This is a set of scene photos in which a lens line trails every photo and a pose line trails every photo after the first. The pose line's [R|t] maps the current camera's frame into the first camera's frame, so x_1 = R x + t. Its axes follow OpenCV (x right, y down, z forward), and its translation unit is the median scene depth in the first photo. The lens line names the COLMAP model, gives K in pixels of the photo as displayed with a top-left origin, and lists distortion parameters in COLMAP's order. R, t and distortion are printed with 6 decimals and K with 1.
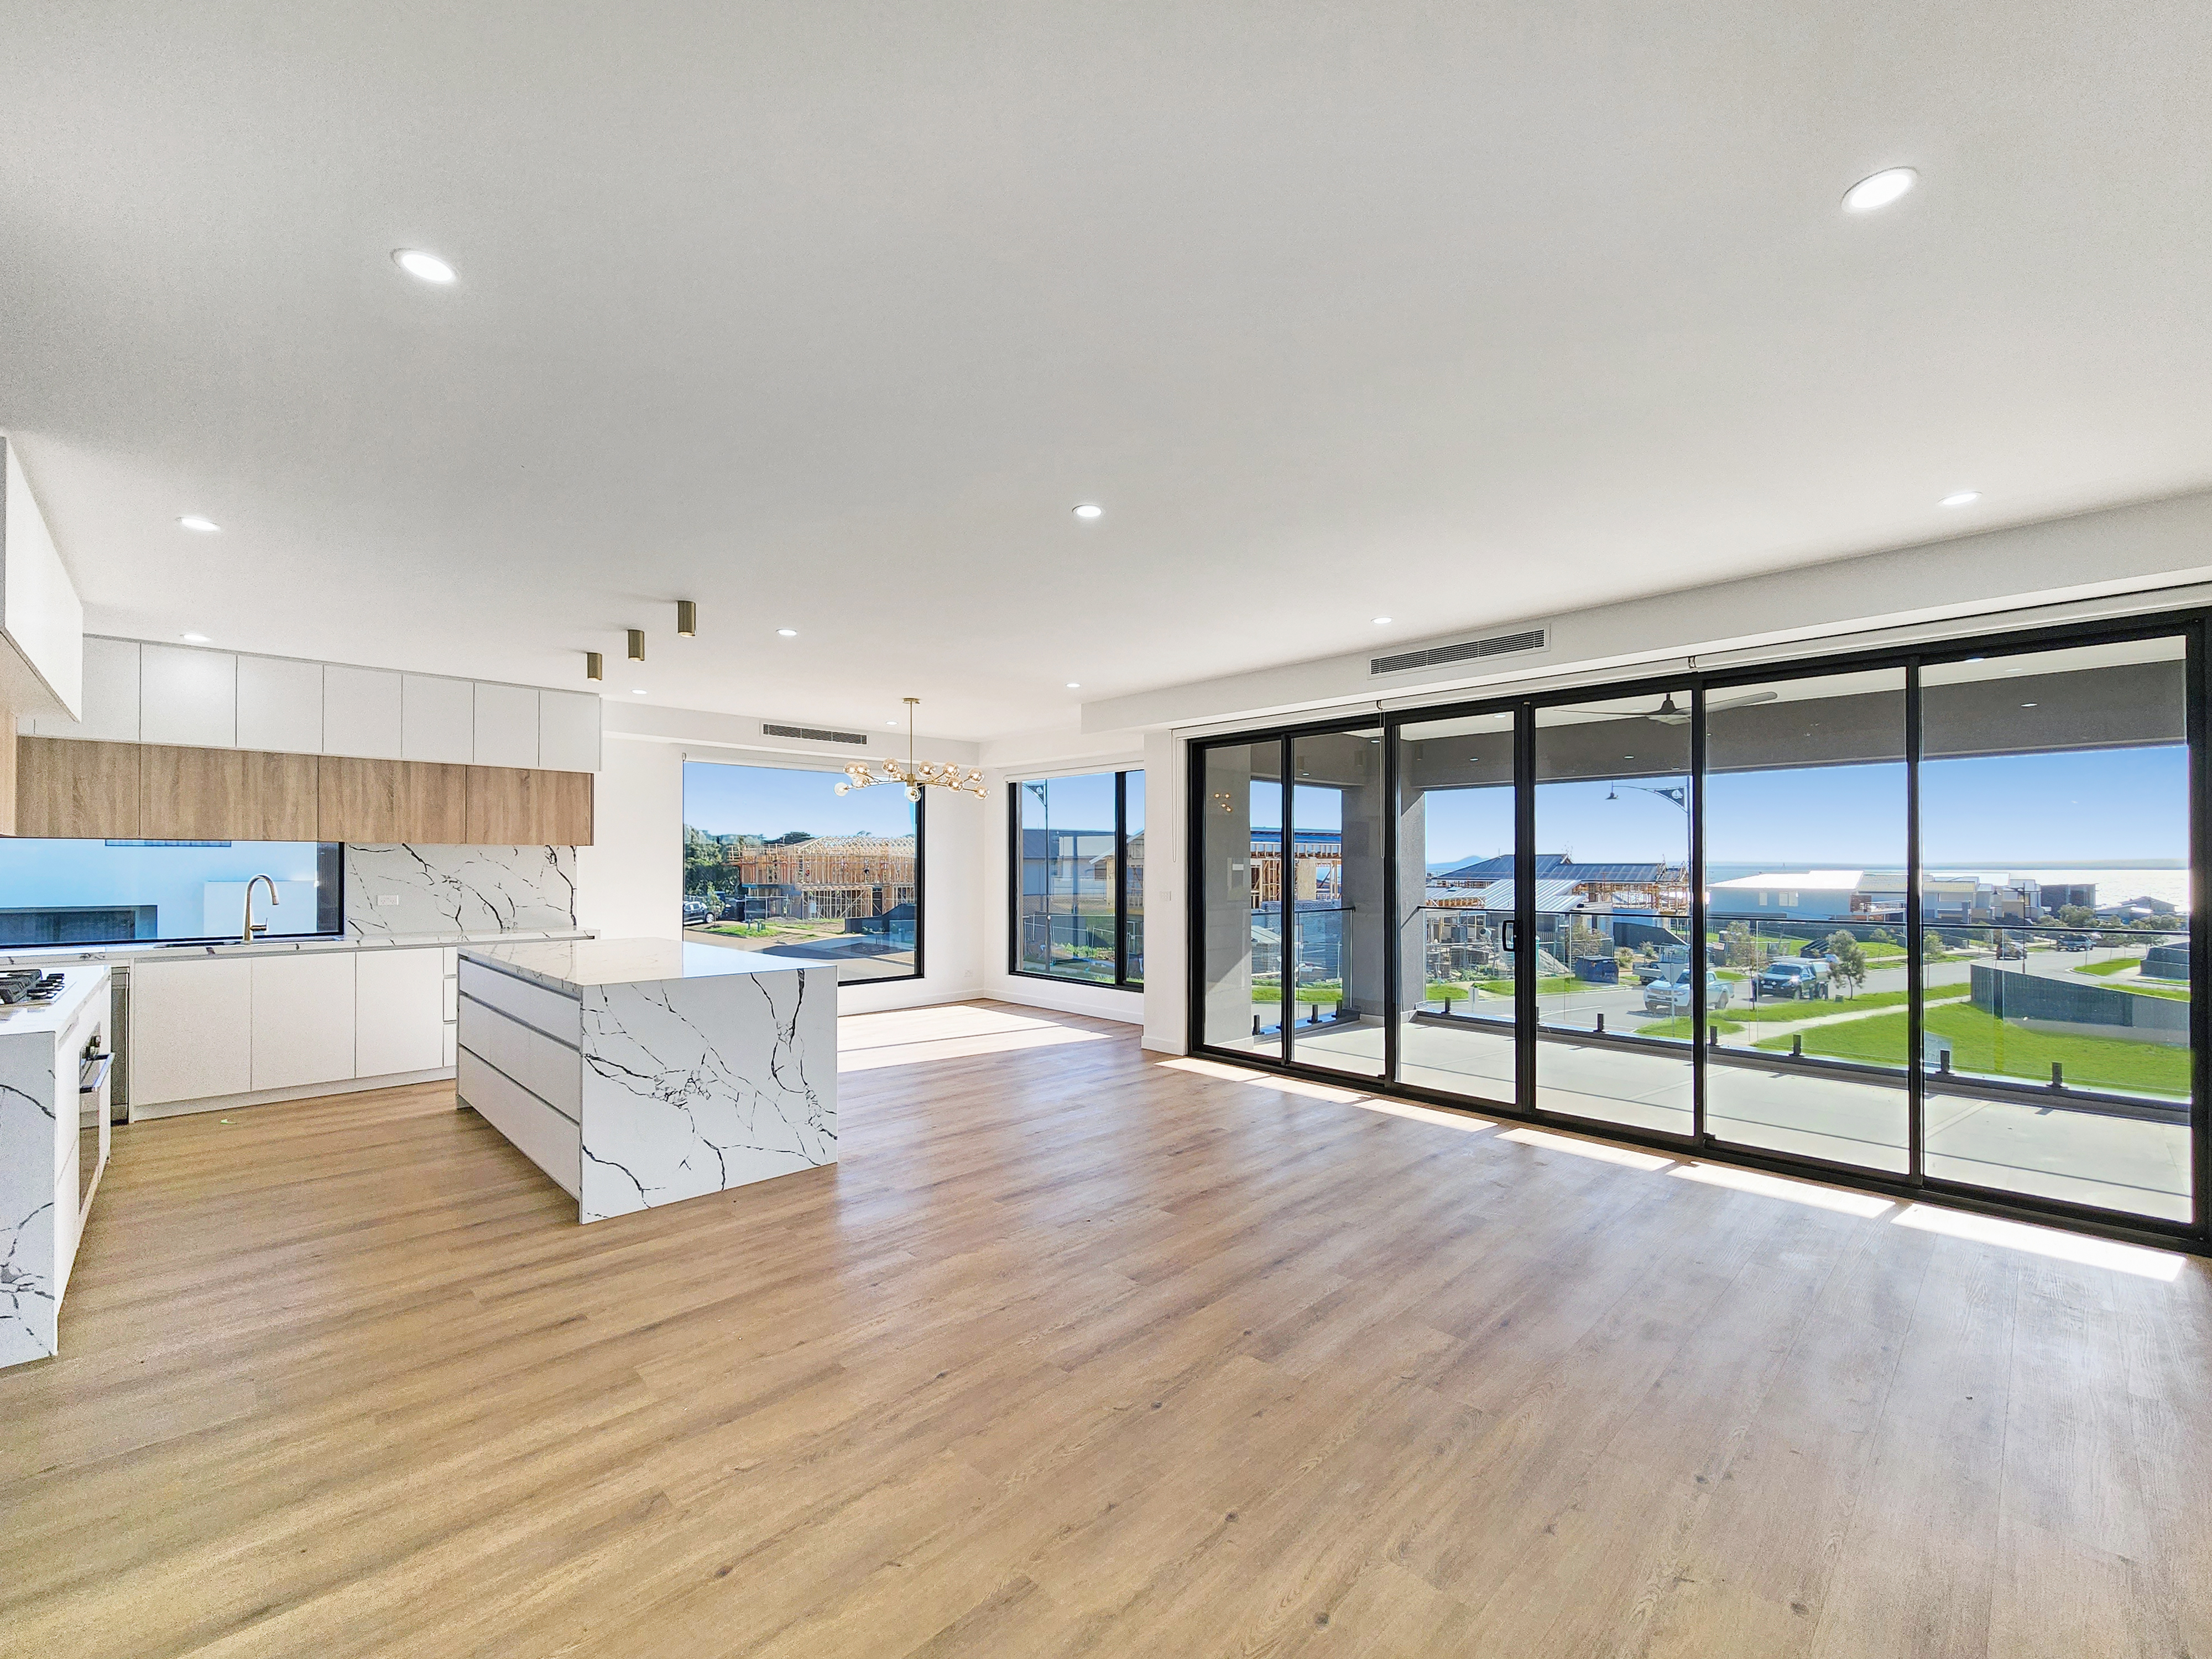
lens RADIAL K [[945.3, 0, 1133.4], [0, 945.3, 861.7], [0, 0, 1]] dist [0.001862, -0.001136]
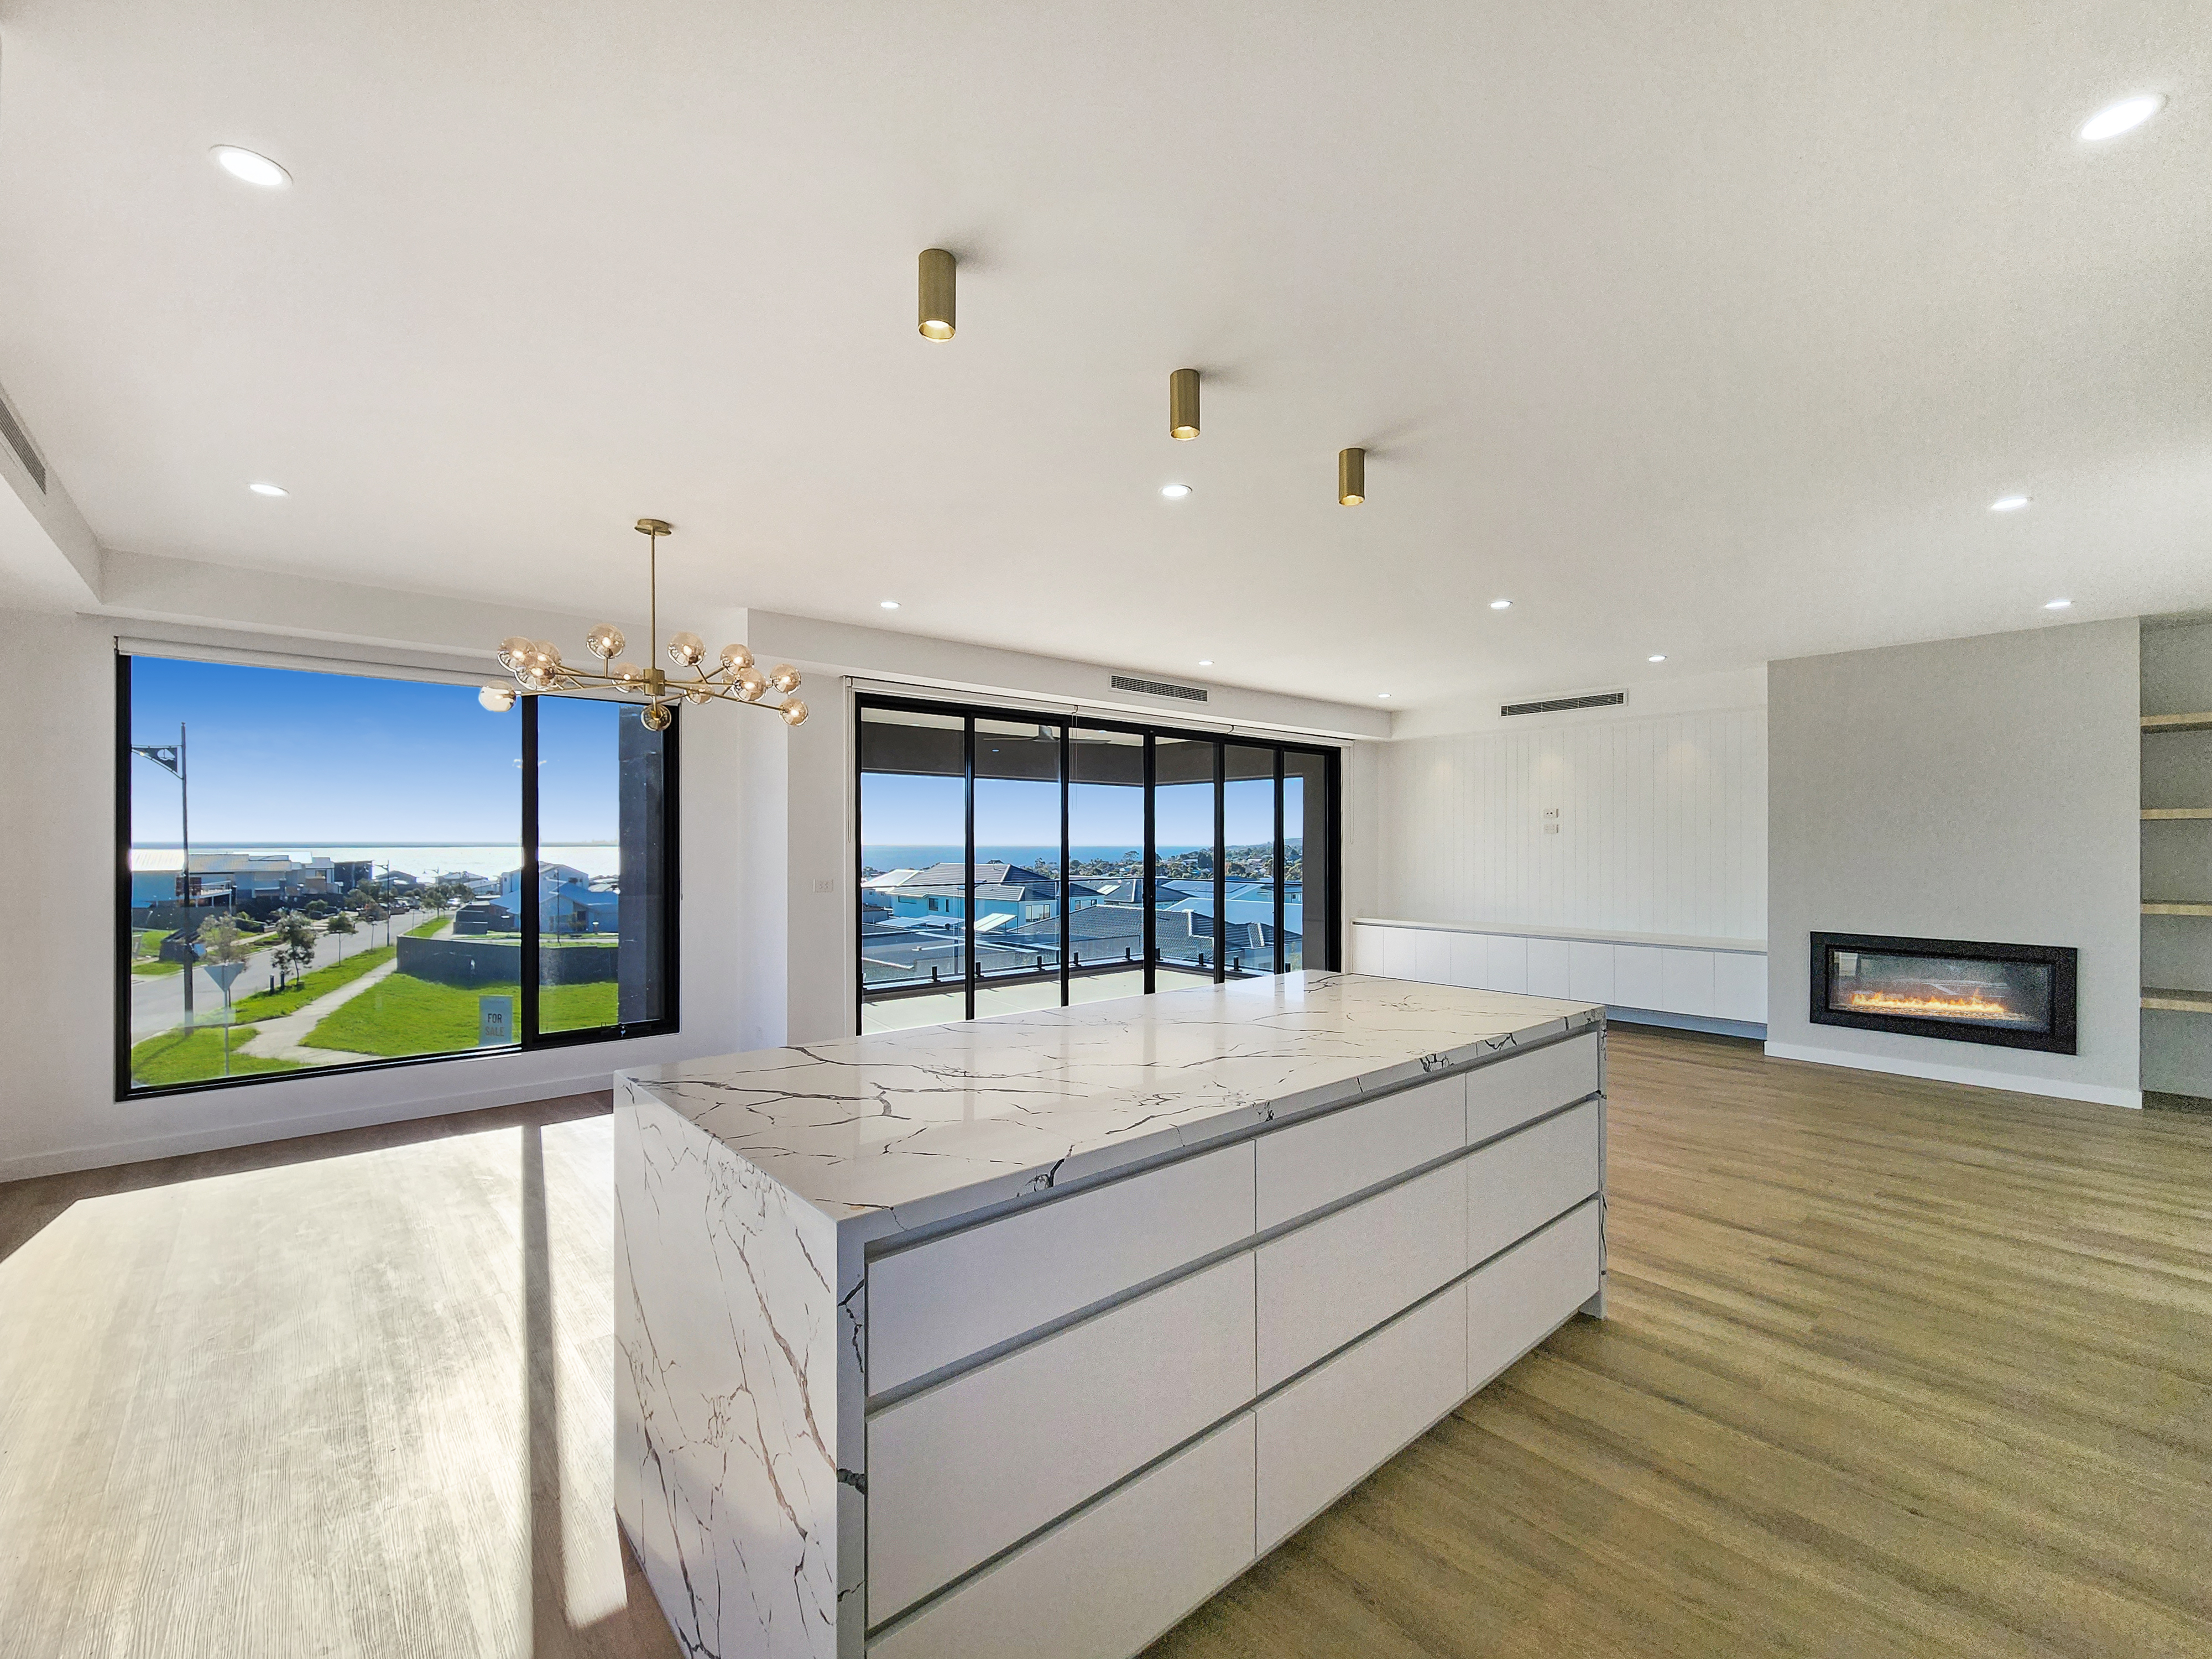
lens RADIAL K [[945.3, 0, 1094.4], [0, 945.3, 842.2], [0, 0, 1]] dist [0.001862, -0.001136]
pose [[0.063731, 0.001368, 0.997966, -0.808575], [-0.003104, 0.999994, -0.001173, 0.000047], [-0.997962, -0.003023, 0.063735, 0.802002]]
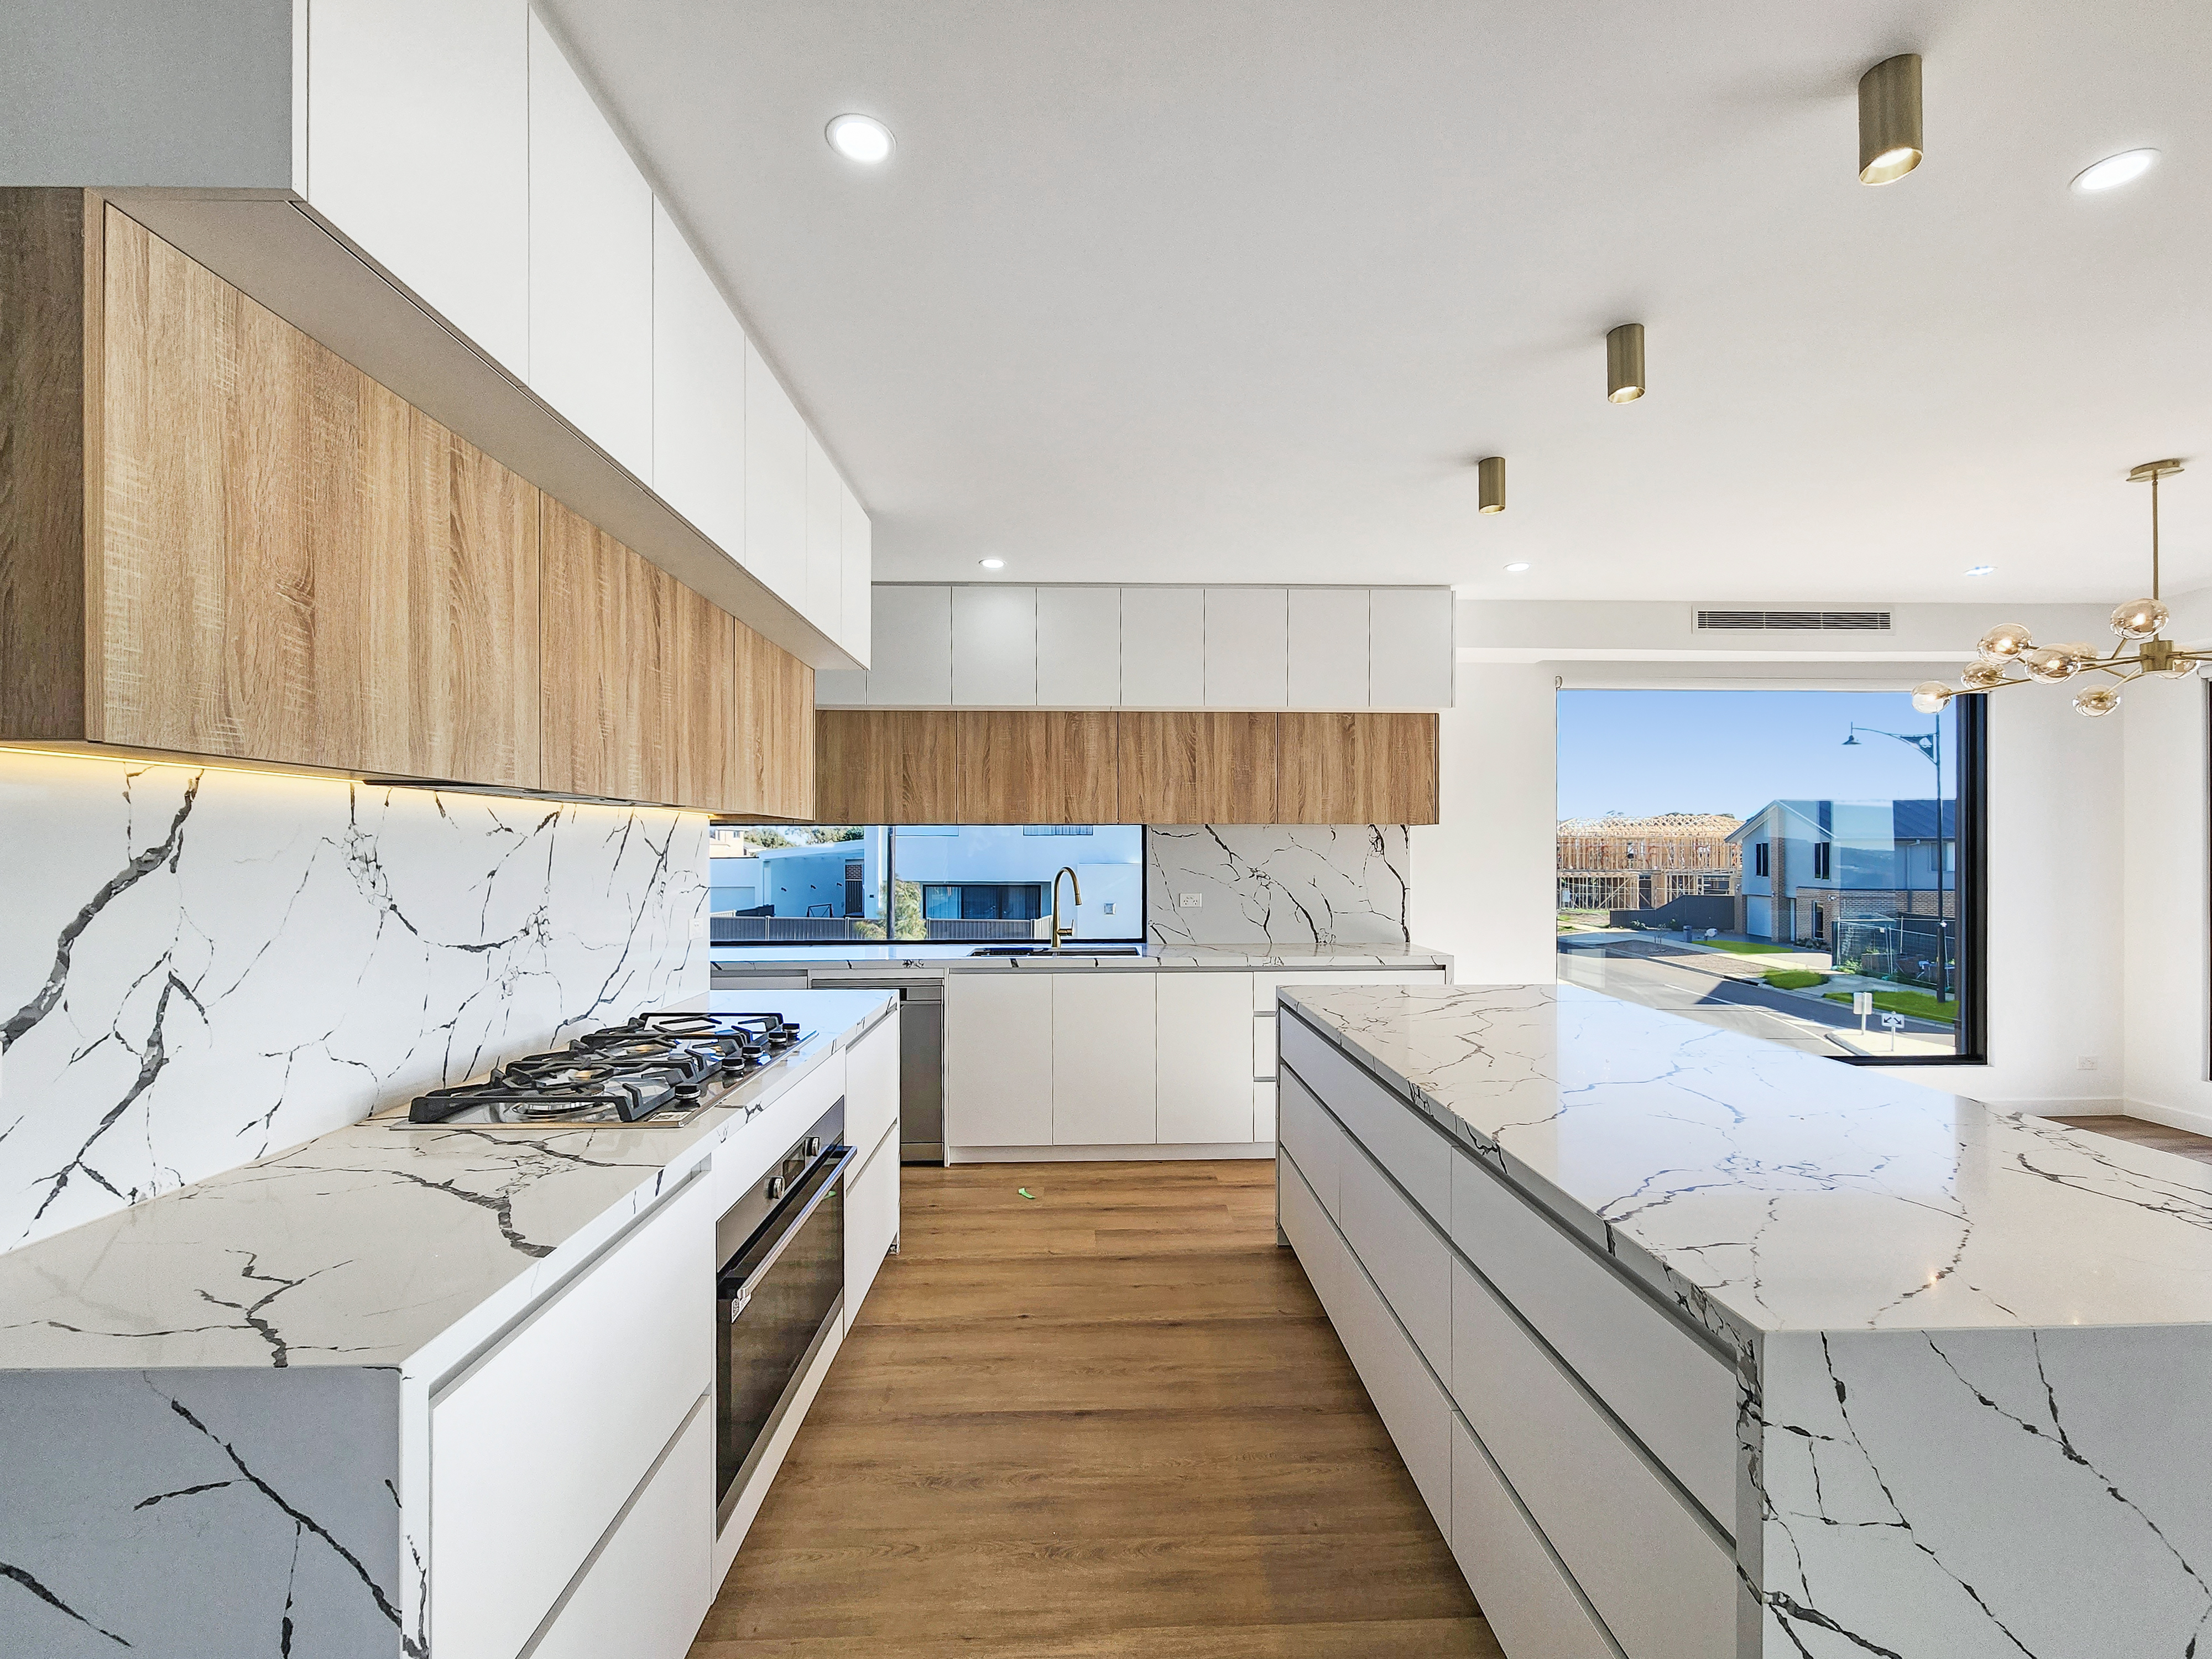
lens RADIAL K [[945.3, 0, 1117.1], [0, 945.3, 842.1], [0, 0, 1]] dist [0.001862, -0.001136]
pose [[0.731423, -0.006652, -0.681892, -0.309319], [0.004423, 0.999978, -0.005010, -0.002670], [0.681910, 0.000648, 0.731436, 0.398985]]
